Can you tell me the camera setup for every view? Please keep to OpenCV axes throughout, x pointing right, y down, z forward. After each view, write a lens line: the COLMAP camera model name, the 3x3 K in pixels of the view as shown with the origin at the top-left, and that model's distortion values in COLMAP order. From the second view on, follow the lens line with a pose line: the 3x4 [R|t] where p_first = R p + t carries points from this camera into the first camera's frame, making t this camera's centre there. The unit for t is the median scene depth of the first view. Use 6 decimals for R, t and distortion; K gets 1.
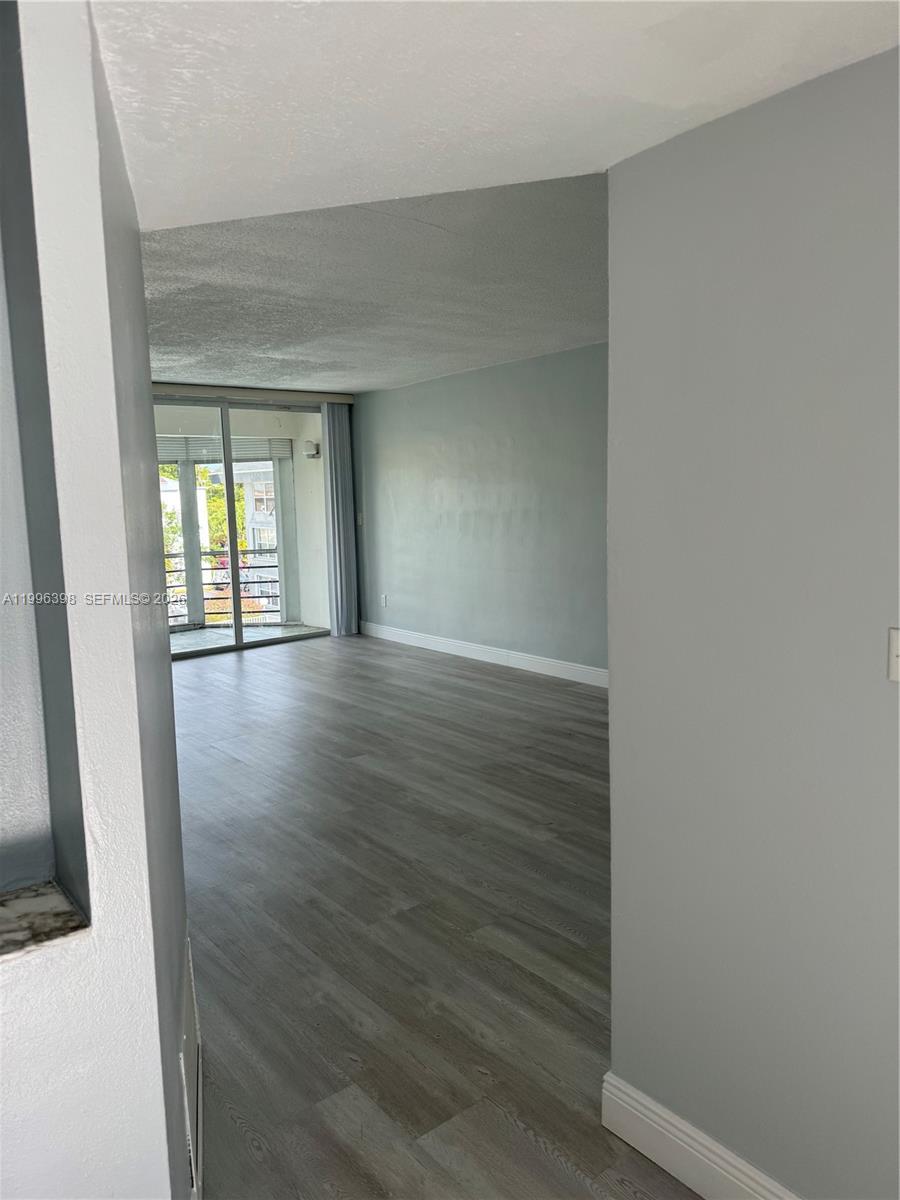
lens RADIAL K [[845.2, 0, 447.9], [0, 845.2, 598.1], [0, 0, 1]] dist [0.054290, -0.067288]
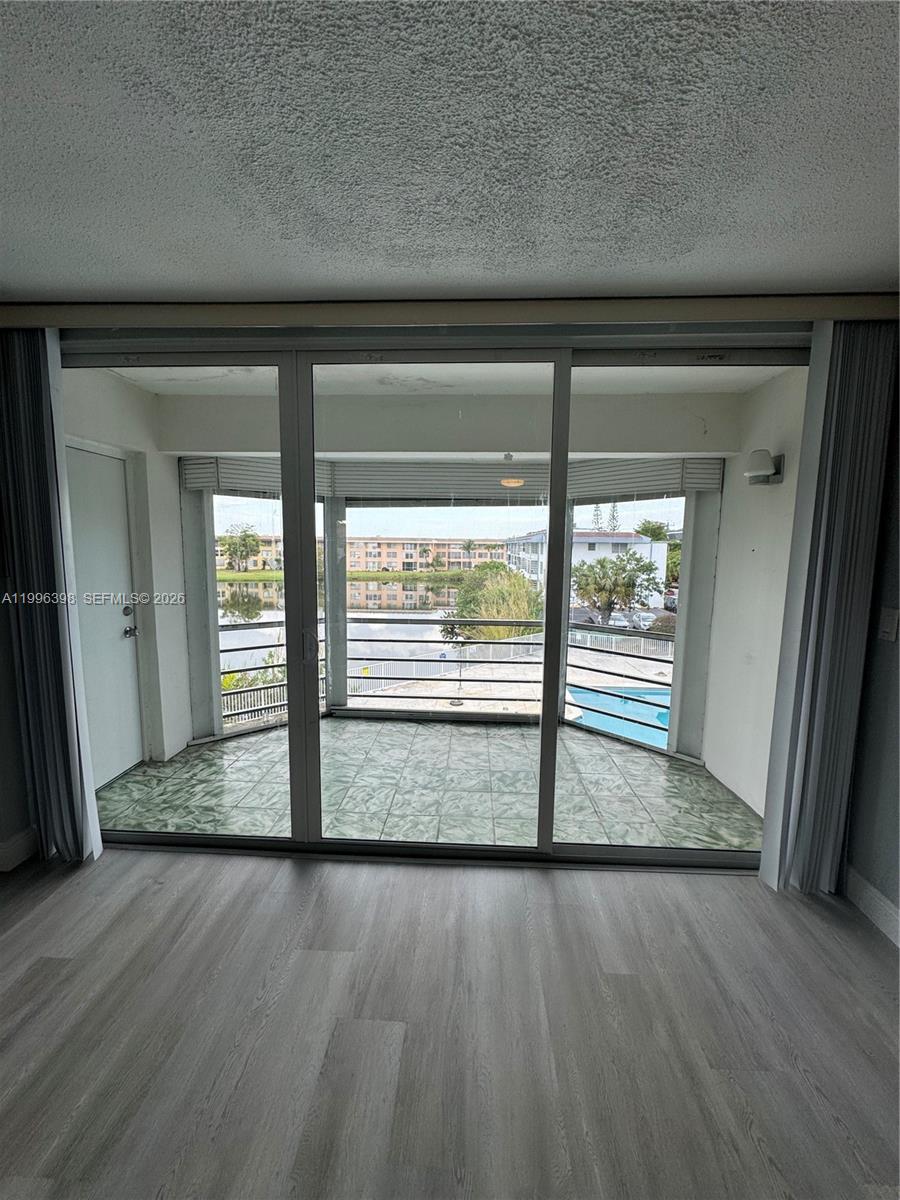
lens RADIAL K [[478.8, 0, 453.9], [0, 478.8, 601.9], [0, 0, 1]] dist [-0.001301, 0.000851]
pose [[0.760897, 0.112595, -0.639029, -0.217384], [-0.114956, 0.992643, 0.038021, -0.166445], [0.638609, 0.044530, 0.768242, 1.309602]]
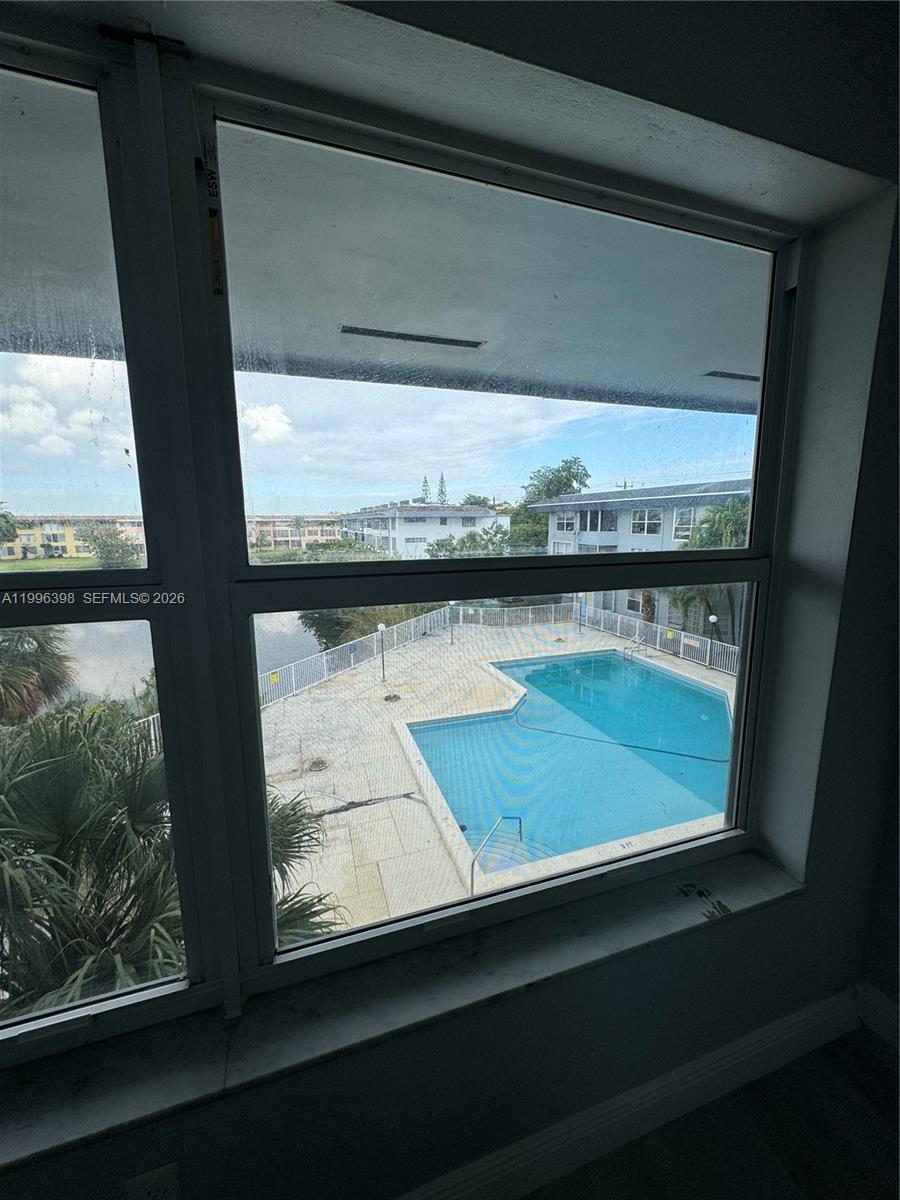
lens RADIAL K [[478.8, 0, 449.9], [0, 478.8, 595.3], [0, 0, 1]] dist [-0.001301, 0.000851]
pose [[0.941659, 0.070609, -0.329078, -1.128194], [-0.059896, 0.997295, 0.042593, -0.124659], [0.331195, -0.020398, 0.943342, 1.212969]]
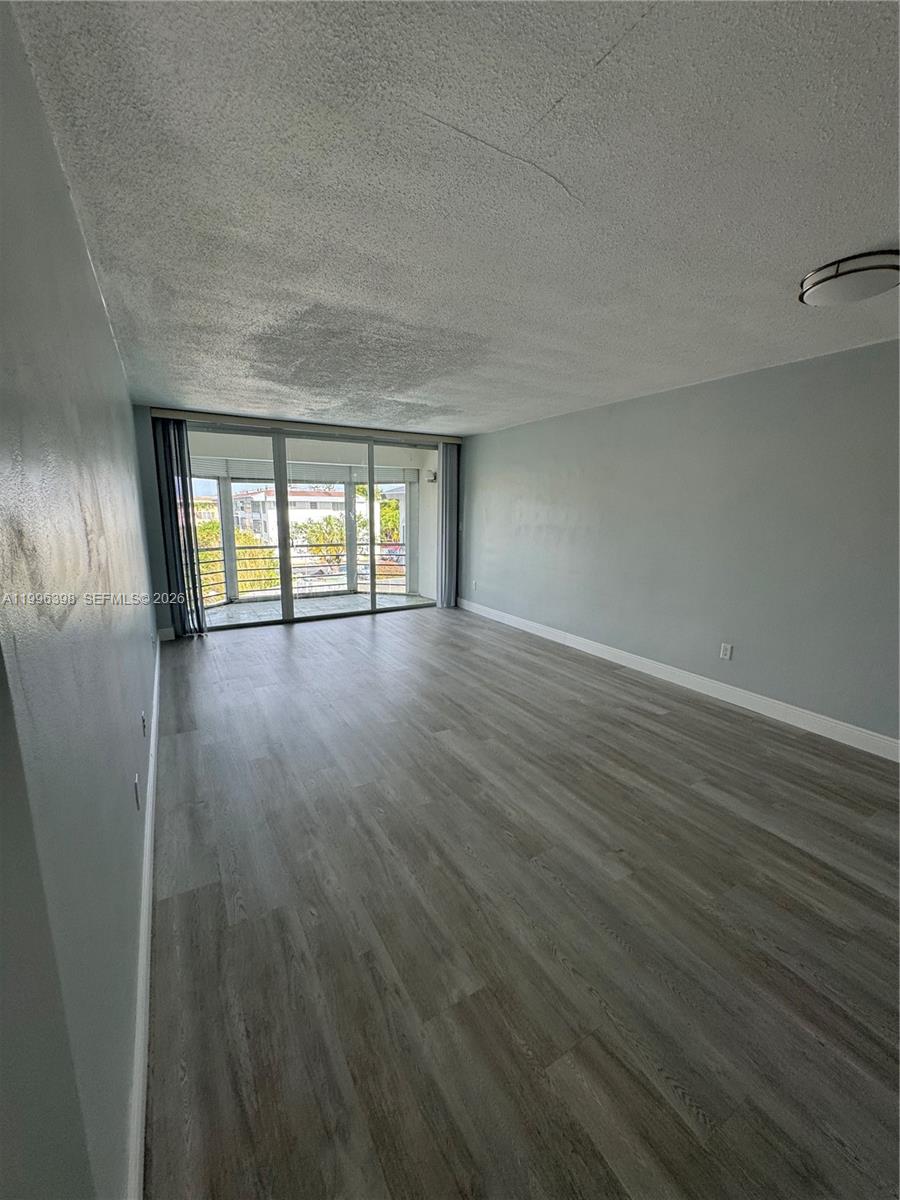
lens RADIAL K [[478.8, 0, 448.8], [0, 478.8, 601.4], [0, 0, 1]] dist [-0.001301, 0.000851]
pose [[0.989455, 0.063575, -0.130141, -0.020805], [-0.054486, 0.995897, 0.072251, -0.046592], [0.134200, -0.064398, 0.988860, 0.354364]]
